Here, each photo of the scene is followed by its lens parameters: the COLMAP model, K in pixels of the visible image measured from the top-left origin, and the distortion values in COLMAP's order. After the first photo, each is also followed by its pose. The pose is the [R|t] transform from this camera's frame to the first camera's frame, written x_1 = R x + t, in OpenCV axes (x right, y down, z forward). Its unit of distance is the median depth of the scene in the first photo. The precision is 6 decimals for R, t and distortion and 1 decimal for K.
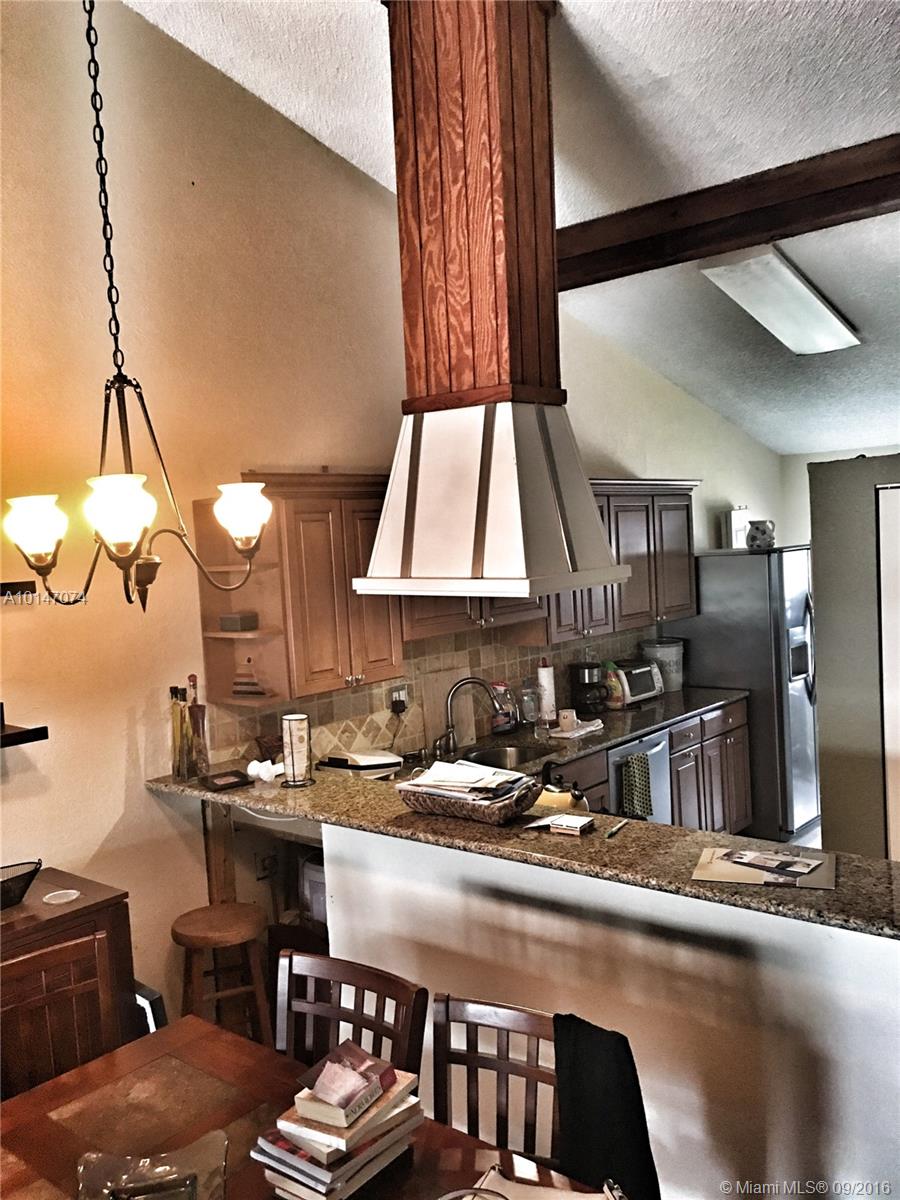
lens RADIAL K [[1024.1, 0, 451.3], [0, 1024.1, 599.8], [0, 0, 1]] dist [0.064768, -0.021448]
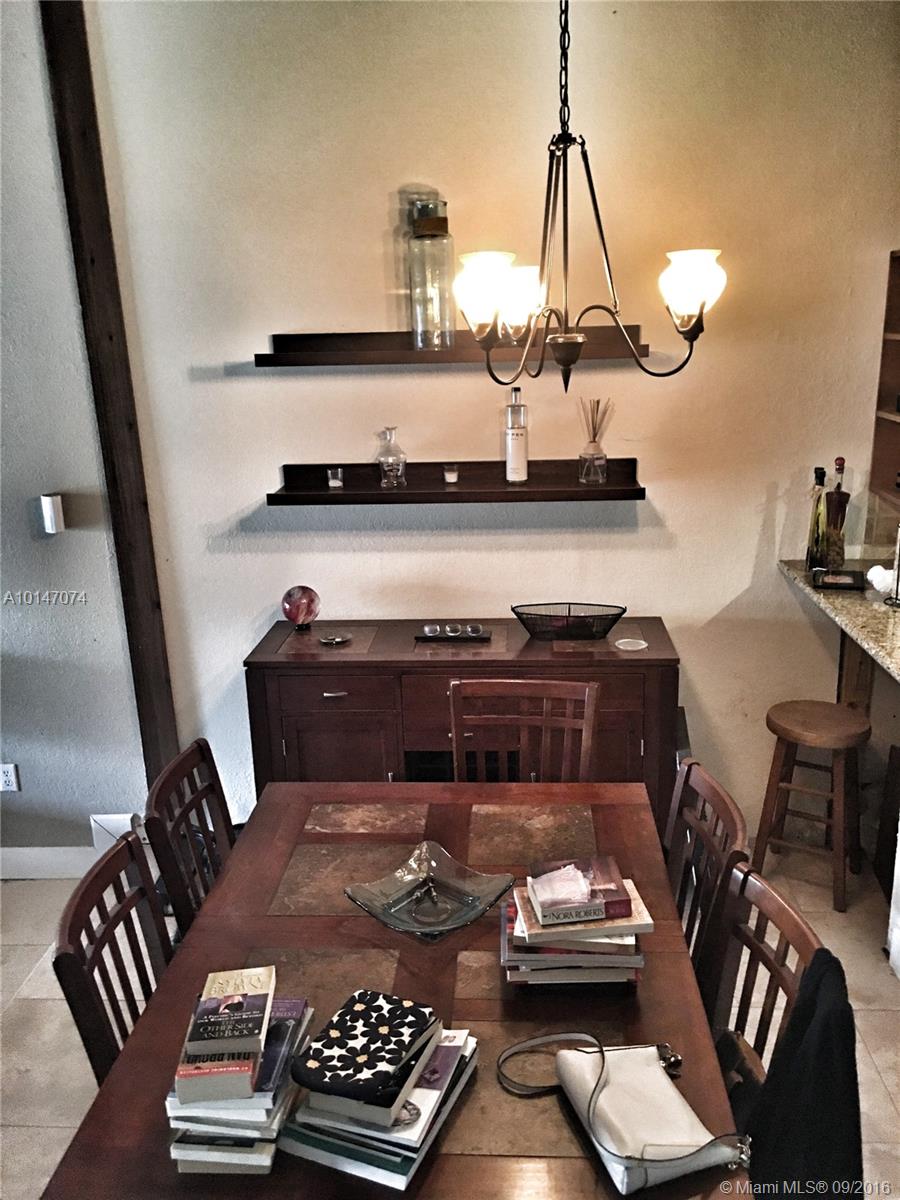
lens RADIAL K [[1024.1, 0, 451.0], [0, 1024.1, 600.2], [0, 0, 1]] dist [0.064768, -0.021448]
pose [[0.614781, 0.253218, -0.746943, 0.297906], [-0.061616, 0.959585, 0.274591, -0.042458], [0.786287, -0.122789, 0.605537, 0.201054]]
